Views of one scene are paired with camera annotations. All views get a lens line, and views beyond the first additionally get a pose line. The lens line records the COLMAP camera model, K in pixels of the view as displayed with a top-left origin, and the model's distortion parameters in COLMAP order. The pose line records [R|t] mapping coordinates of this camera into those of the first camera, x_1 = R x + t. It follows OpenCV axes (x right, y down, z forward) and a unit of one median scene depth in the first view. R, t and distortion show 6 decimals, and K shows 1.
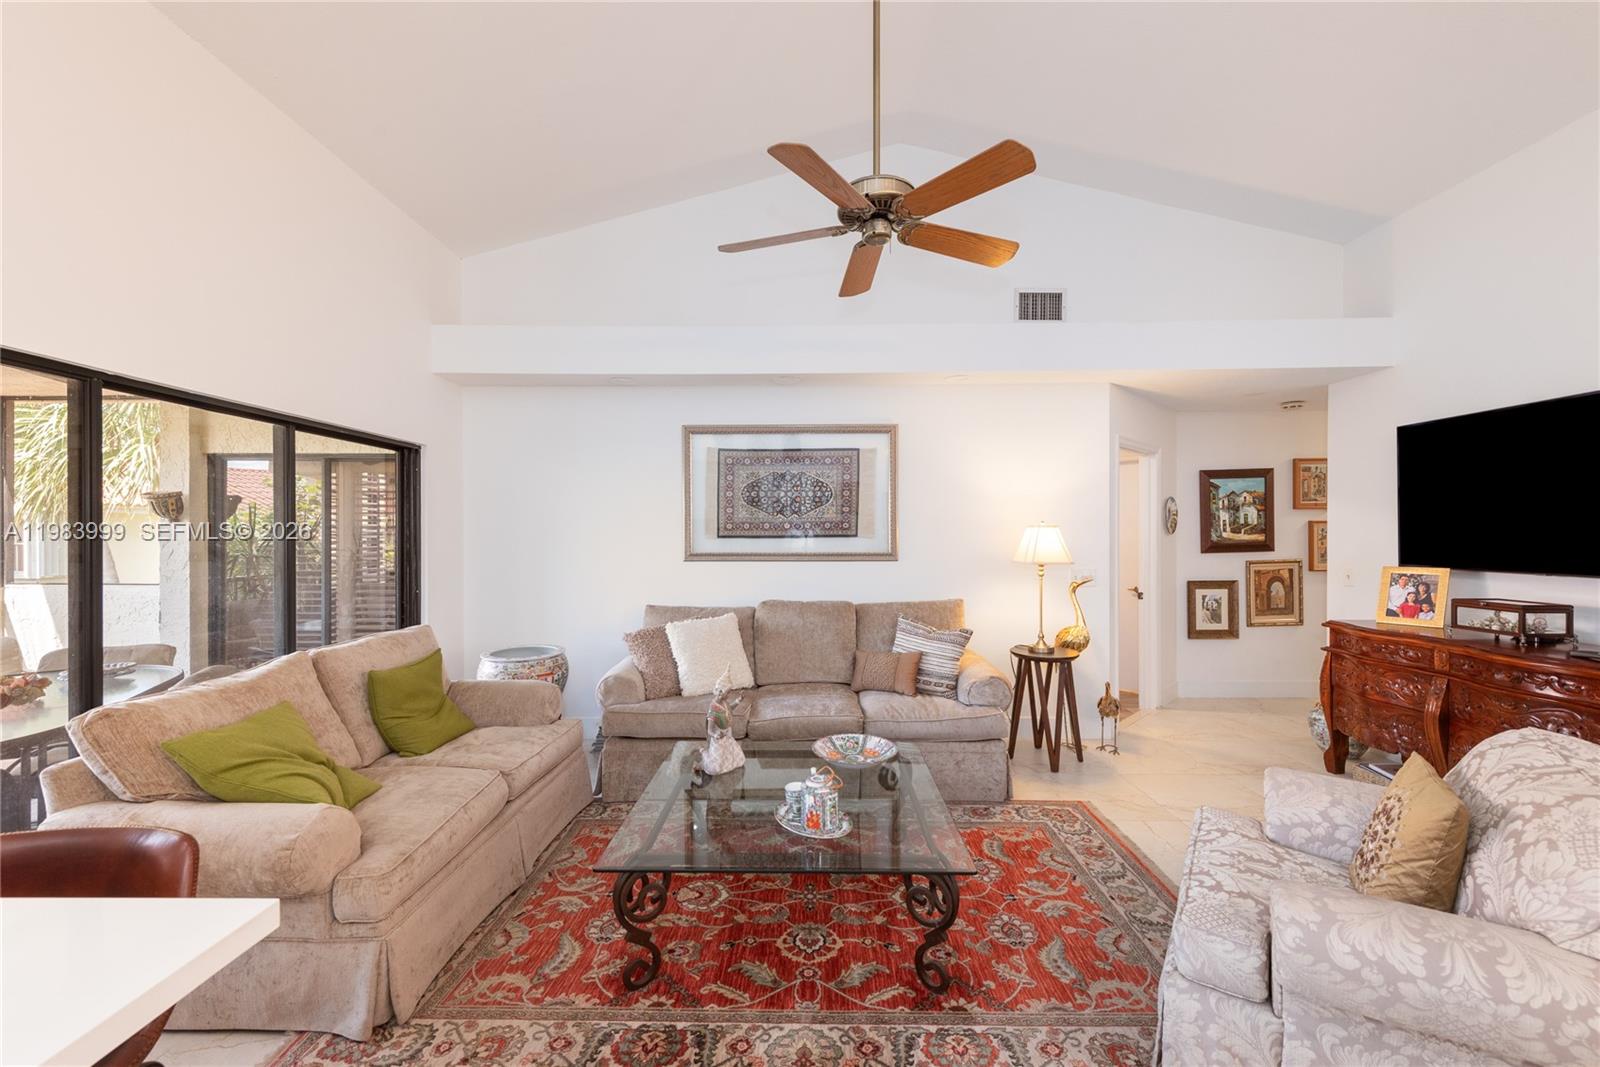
lens RADIAL K [[634.9, 0, 799.1], [0, 634.9, 530.0], [0, 0, 1]] dist [0.021032, -0.003431]
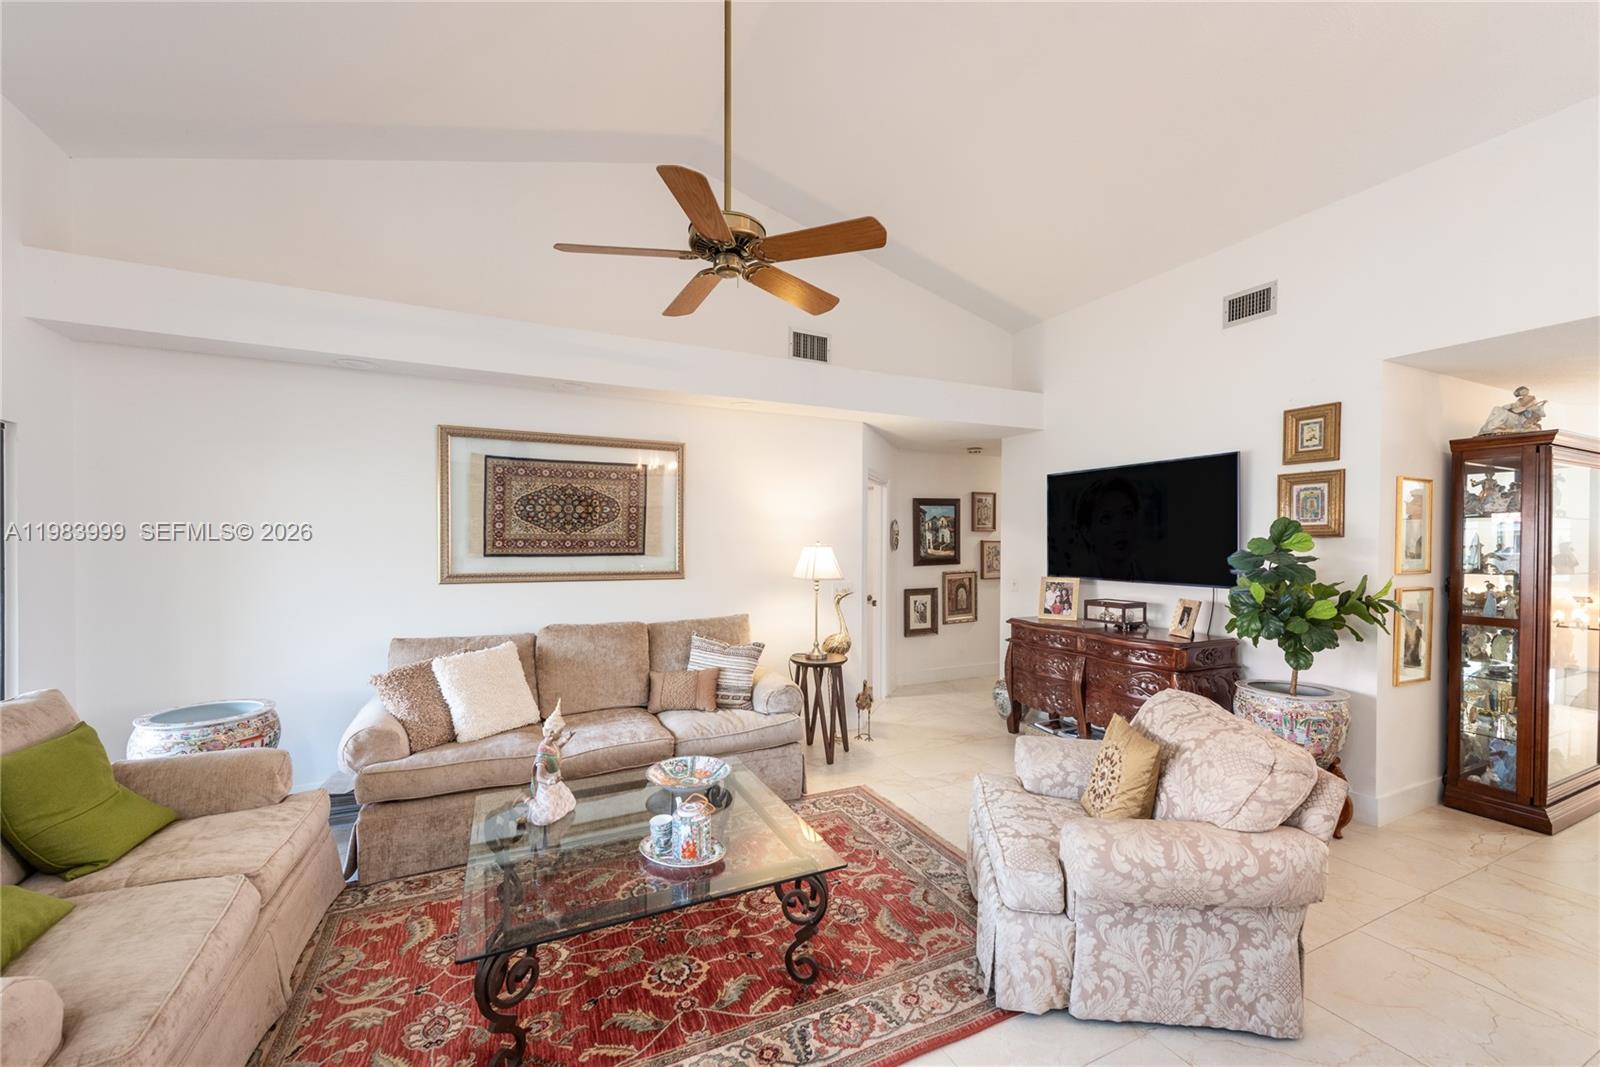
lens RADIAL K [[634.9, 0, 794.7], [0, 634.9, 541.4], [0, 0, 1]] dist [0.021032, -0.003431]
pose [[0.898134, 0.006728, 0.439671, -0.210707], [-0.008868, 0.999957, 0.002813, -0.024413], [-0.439633, -0.006426, 0.898154, 0.026273]]
